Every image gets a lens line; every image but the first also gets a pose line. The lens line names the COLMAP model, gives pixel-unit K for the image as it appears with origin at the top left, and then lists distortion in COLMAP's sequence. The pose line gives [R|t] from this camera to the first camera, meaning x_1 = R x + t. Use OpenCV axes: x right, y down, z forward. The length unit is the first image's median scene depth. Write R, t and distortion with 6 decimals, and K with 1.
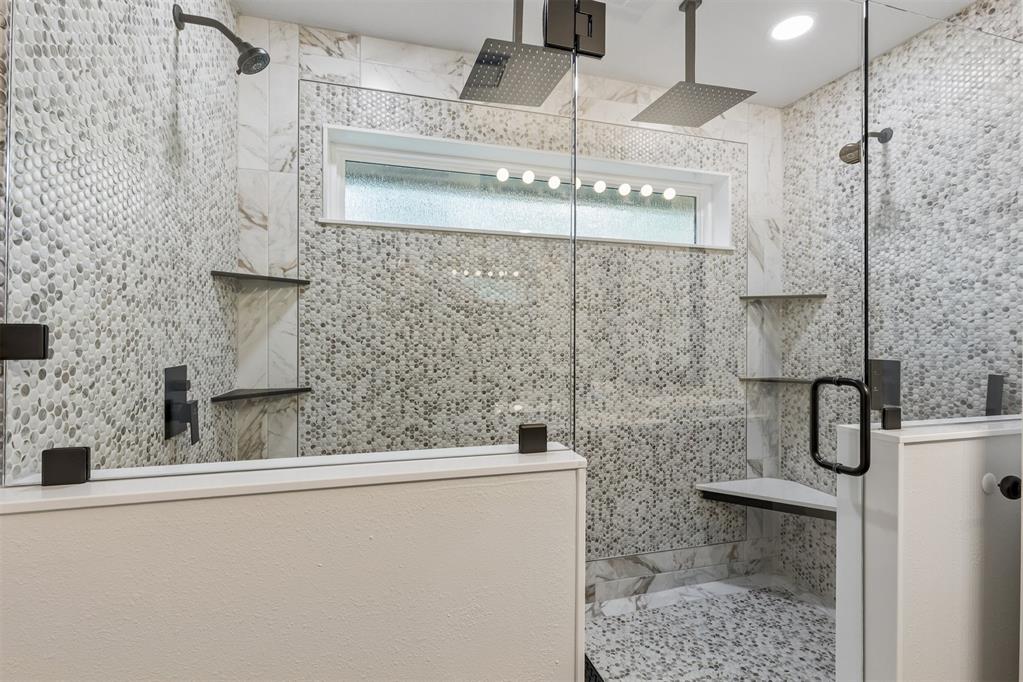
lens RADIAL K [[468.2, 0, 511.4], [0, 468.2, 339.8], [0, 0, 1]] dist [0.003808, -0.000586]
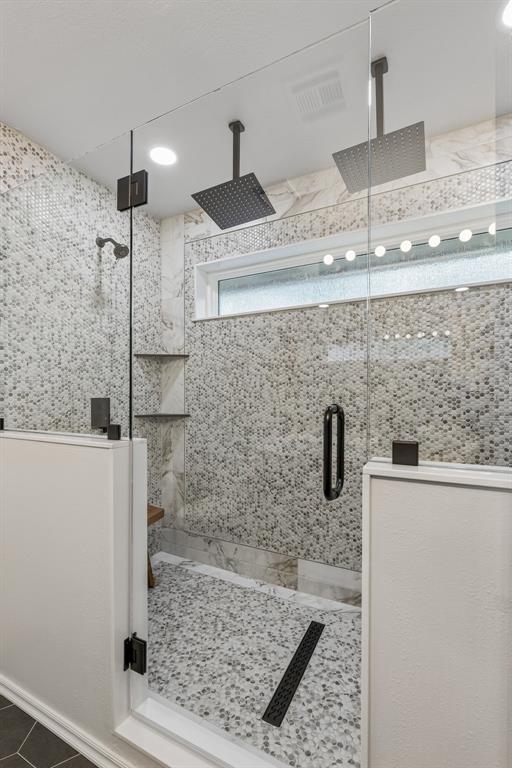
lens RADIAL K [[351.5, 0, 247.6], [0, 351.5, 401.2], [0, 0, 1]] dist [0.003808, -0.000586]
pose [[0.716832, 0.007499, -0.697205, 0.609732], [-0.000888, 0.999951, 0.009843, 0.034692], [0.697245, -0.006437, 0.716804, 0.174517]]
